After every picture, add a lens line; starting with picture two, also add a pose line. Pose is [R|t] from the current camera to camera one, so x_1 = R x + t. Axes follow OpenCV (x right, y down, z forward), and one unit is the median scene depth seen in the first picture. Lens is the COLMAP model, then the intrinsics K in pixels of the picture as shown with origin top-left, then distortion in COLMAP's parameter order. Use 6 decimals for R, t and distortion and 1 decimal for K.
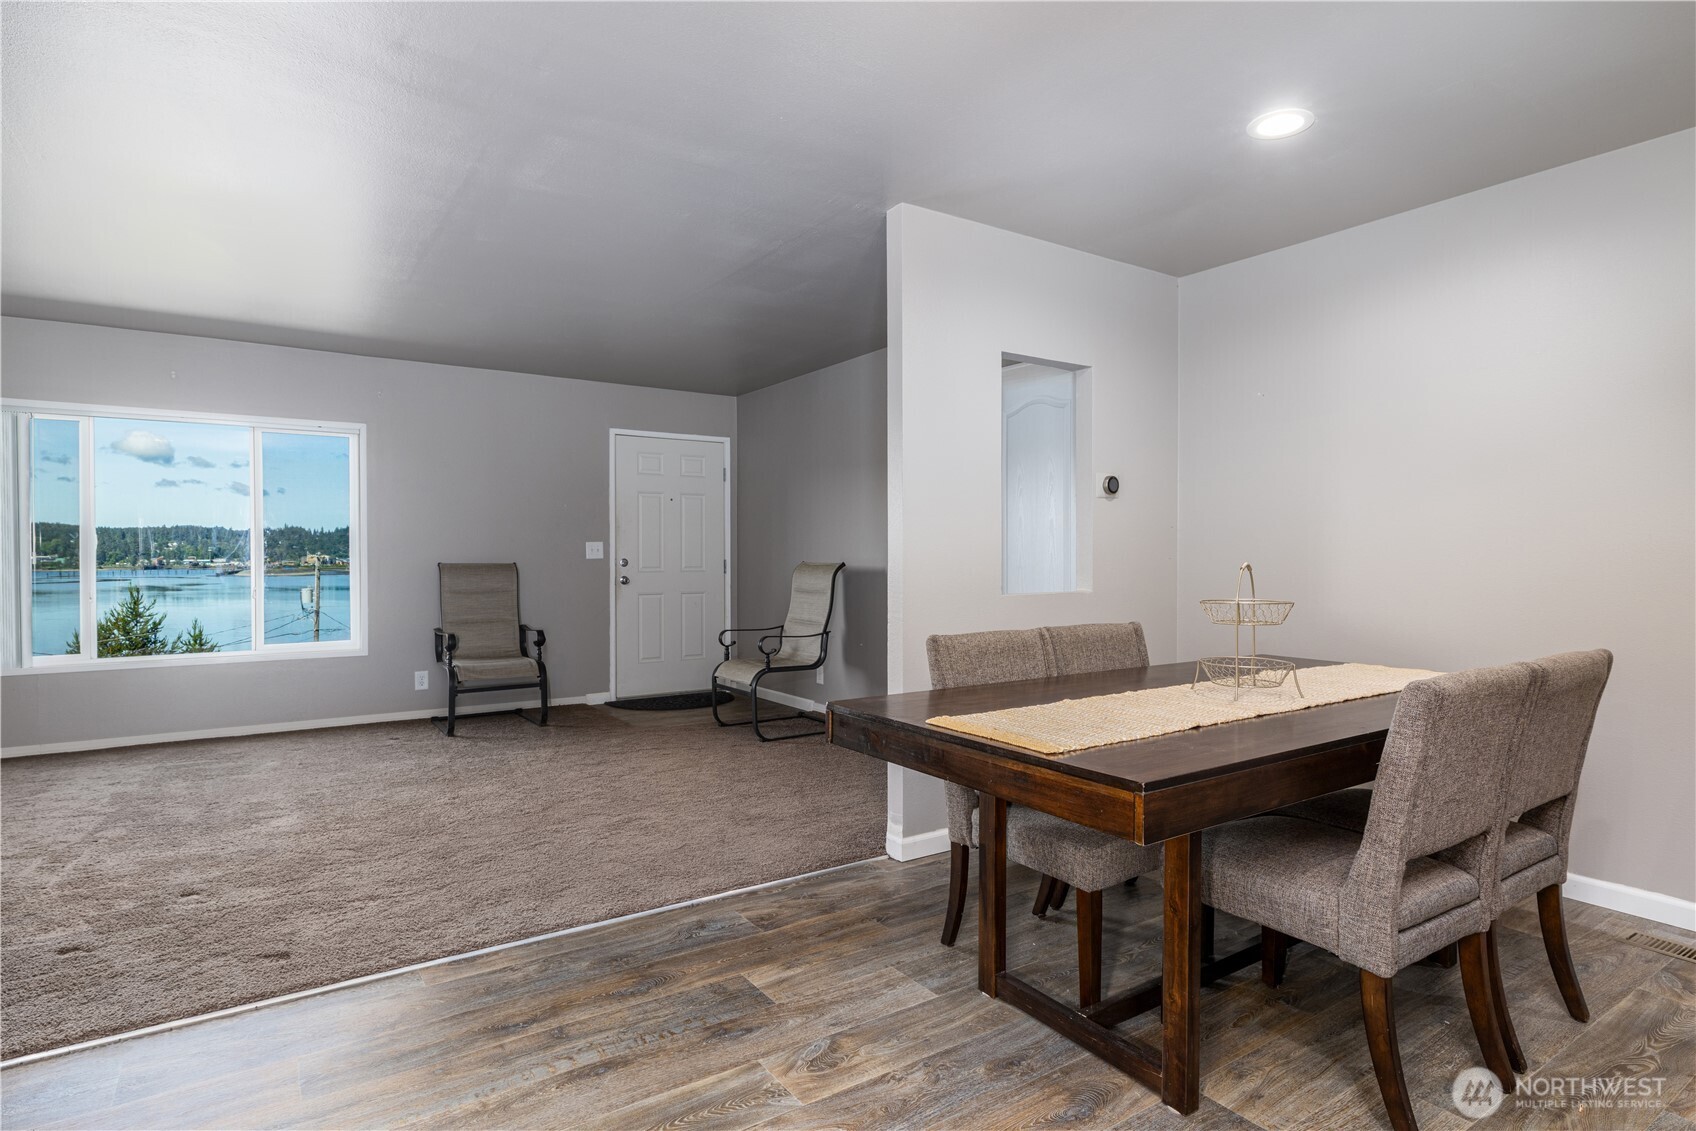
lens RADIAL K [[879.0, 0, 840.9], [0, 879.0, 562.1], [0, 0, 1]] dist [-0.003317, -0.000065]
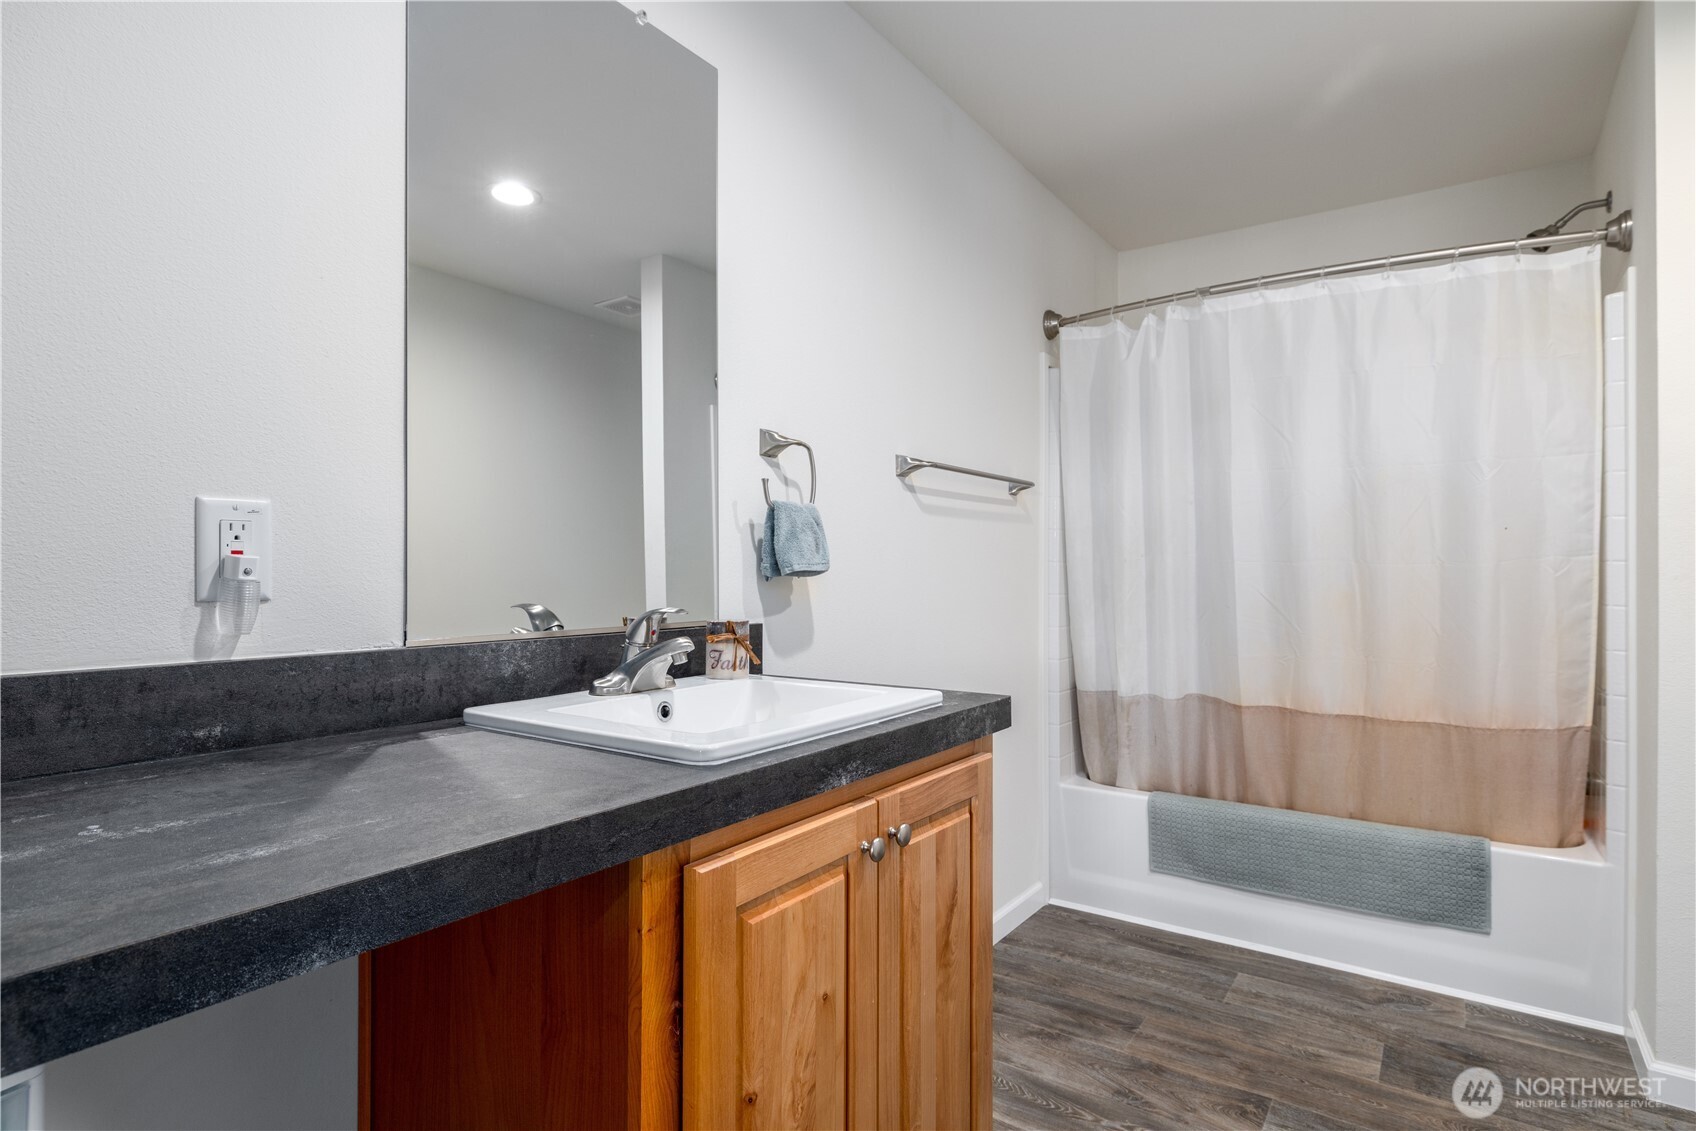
lens RADIAL K [[879.0, 0, 846.8], [0, 879.0, 565.6], [0, 0, 1]] dist [-0.003317, -0.000065]
pose [[-0.356220, 0.006718, 0.934378, -0.760066], [0.015527, 0.999879, -0.001269, -0.023178], [-0.934273, 0.014056, -0.356281, 1.880846]]
